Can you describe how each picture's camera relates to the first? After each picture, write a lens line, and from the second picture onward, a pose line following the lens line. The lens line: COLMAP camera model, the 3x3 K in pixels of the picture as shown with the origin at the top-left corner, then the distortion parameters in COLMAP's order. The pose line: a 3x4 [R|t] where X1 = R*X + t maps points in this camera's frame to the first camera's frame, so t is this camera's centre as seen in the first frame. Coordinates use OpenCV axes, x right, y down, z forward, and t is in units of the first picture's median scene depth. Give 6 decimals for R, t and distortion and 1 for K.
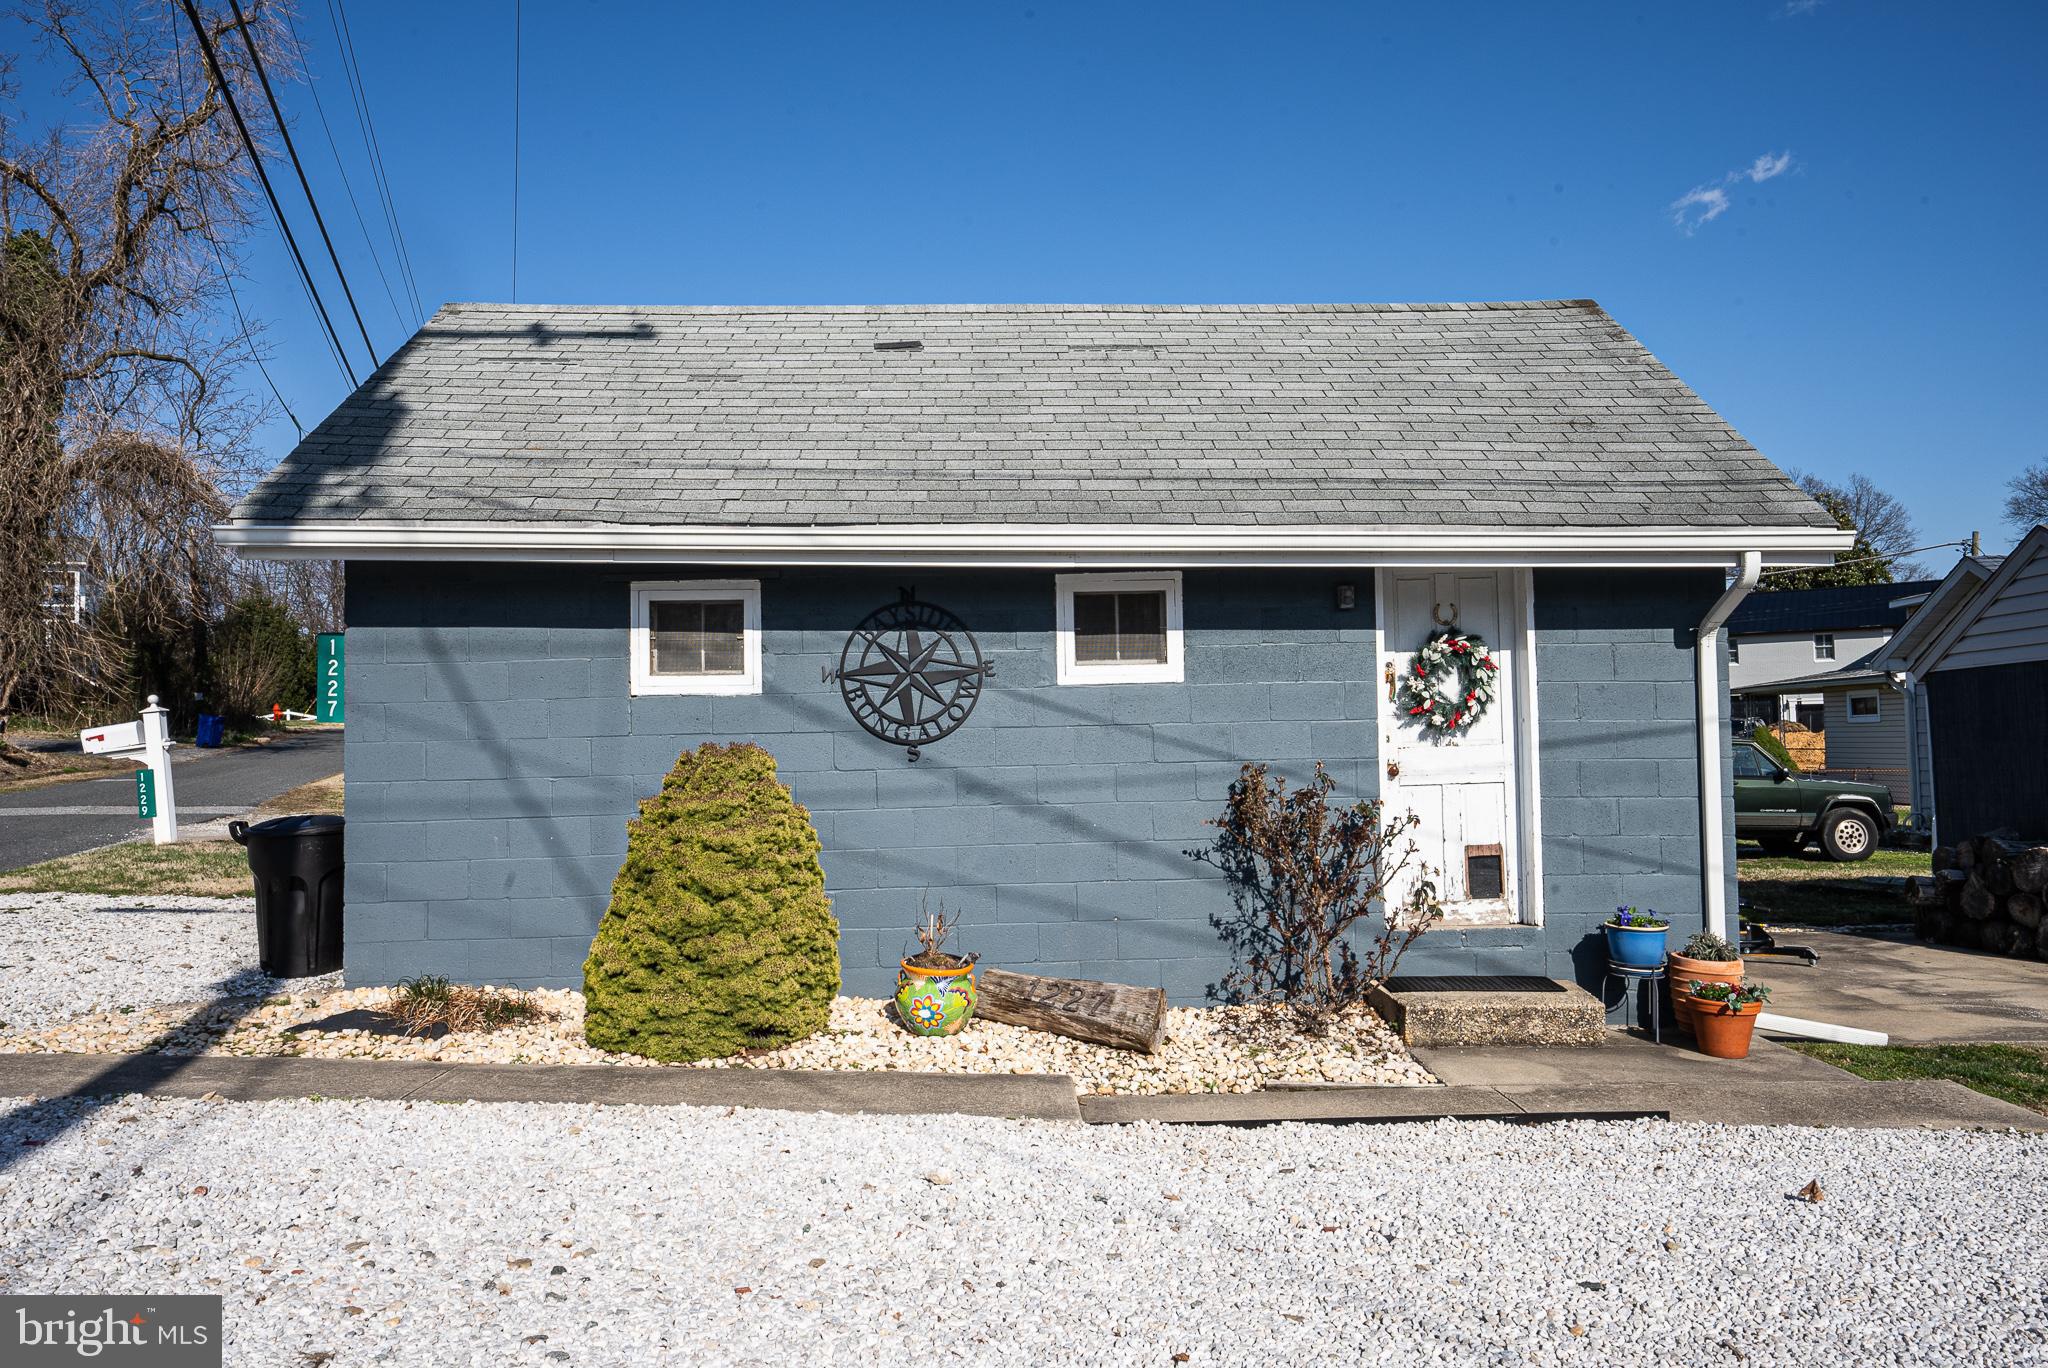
lens RADIAL K [[1567.8, 0, 1024.0], [0, 1567.8, 684.0], [0, 0, 1]] dist [0.037558, 0.000867]
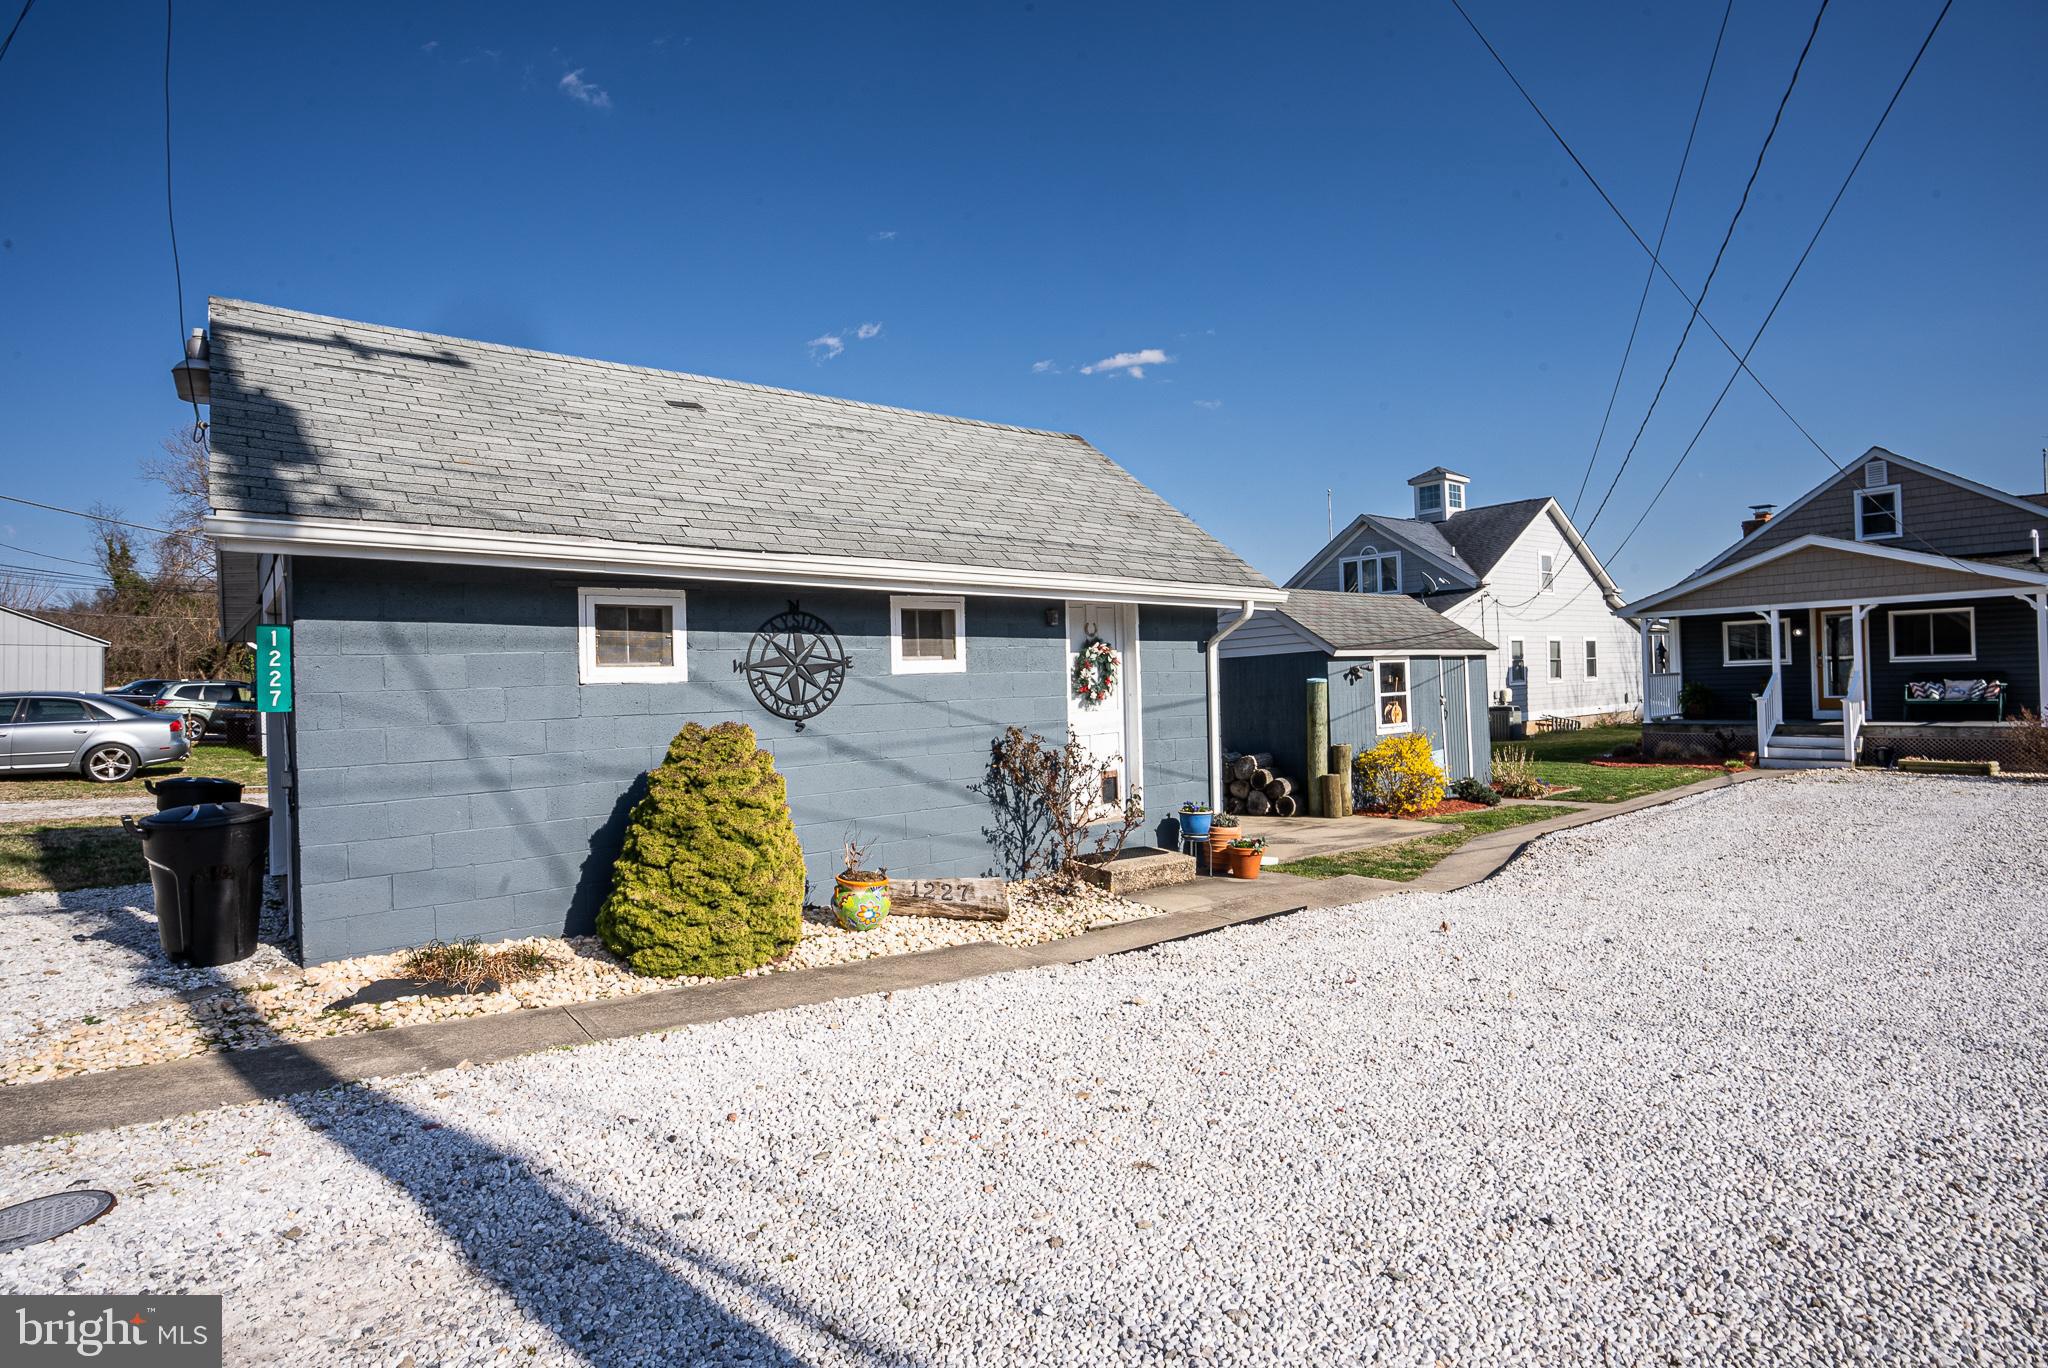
lens RADIAL K [[1116.1, 0, 1024.0], [0, 1116.1, 684.0], [0, 0, 1]] dist [0.001753, 0.000437]
pose [[0.796309, -0.006450, 0.604855, -0.492600], [-0.008862, 0.999711, 0.022327, -0.014037], [-0.604825, -0.023140, 0.796023, 0.127888]]
